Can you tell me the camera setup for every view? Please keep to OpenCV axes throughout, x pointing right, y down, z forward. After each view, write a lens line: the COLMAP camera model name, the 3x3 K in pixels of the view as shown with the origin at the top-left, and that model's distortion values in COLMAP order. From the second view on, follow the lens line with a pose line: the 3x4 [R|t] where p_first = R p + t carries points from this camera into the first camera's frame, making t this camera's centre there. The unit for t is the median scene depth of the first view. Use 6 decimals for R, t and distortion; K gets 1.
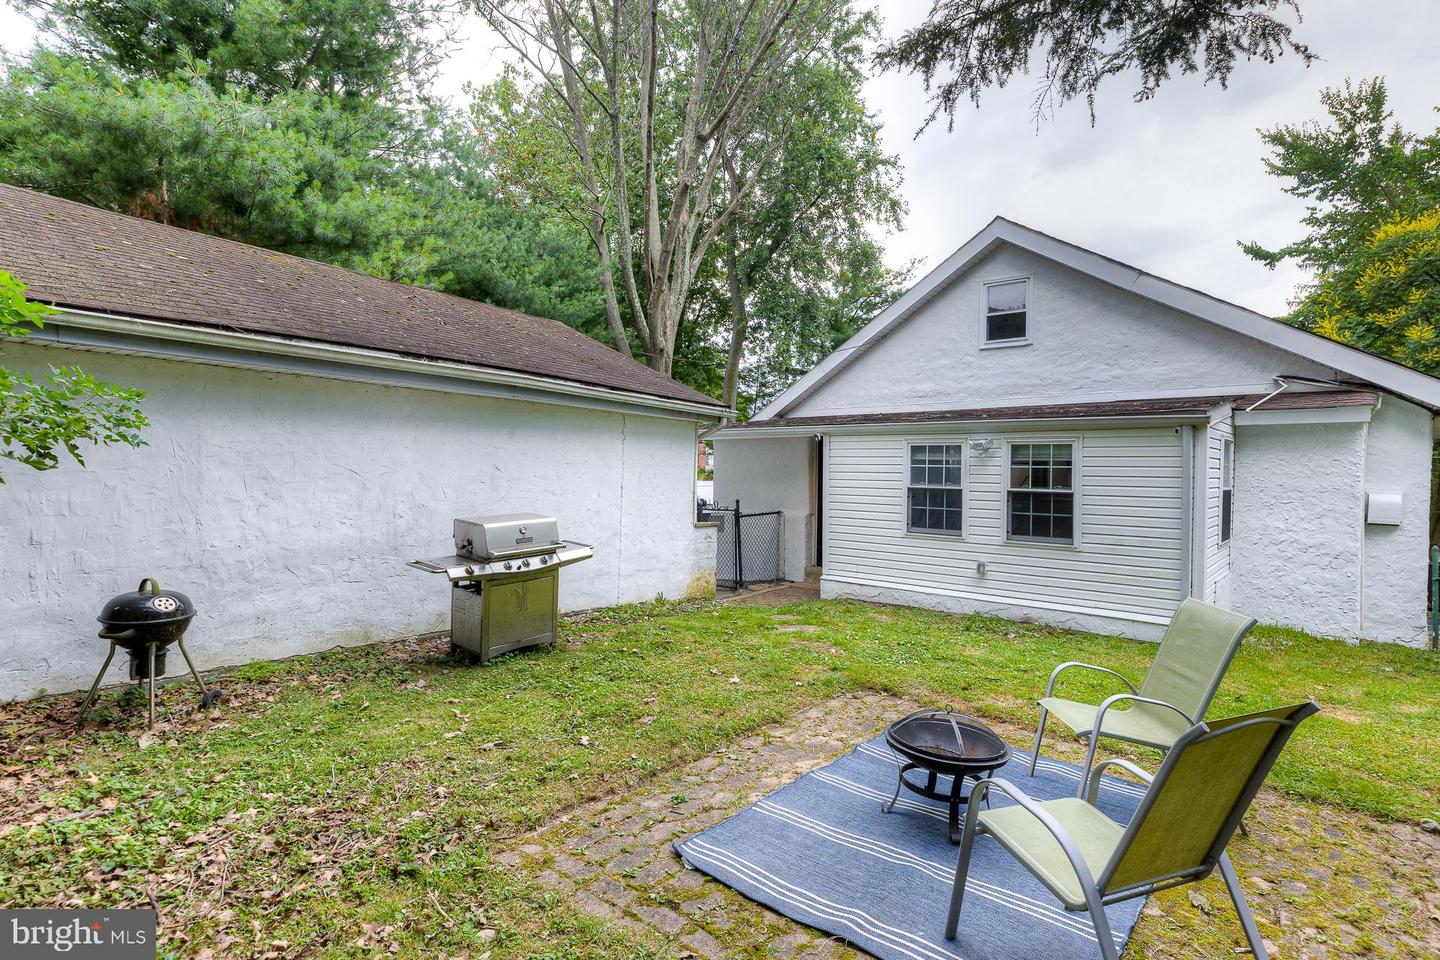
lens RADIAL K [[714.7, 0, 720.2], [0, 714.7, 476.0], [0, 0, 1]] dist [0.002034, -0.000539]
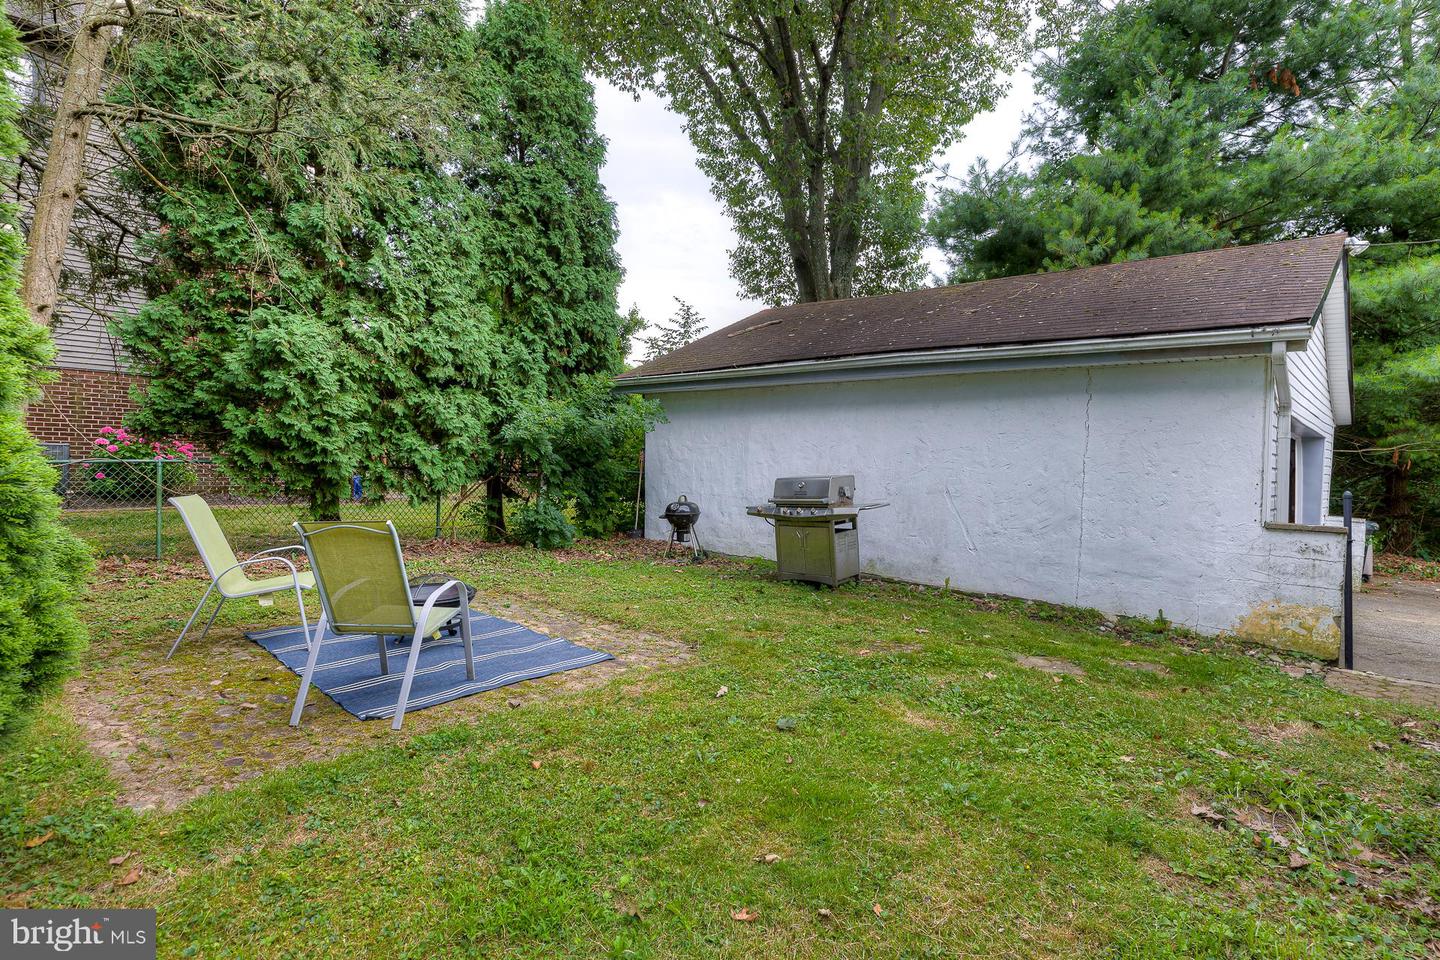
lens RADIAL K [[714.7, 0, 720.2], [0, 714.7, 474.0], [0, 0, 1]] dist [0.002034, -0.000539]
pose [[-0.042004, 0.002148, -0.999115, 0.802538], [-0.021319, 0.999768, 0.003046, 0.044172], [0.998890, 0.021428, -0.041949, 0.742387]]
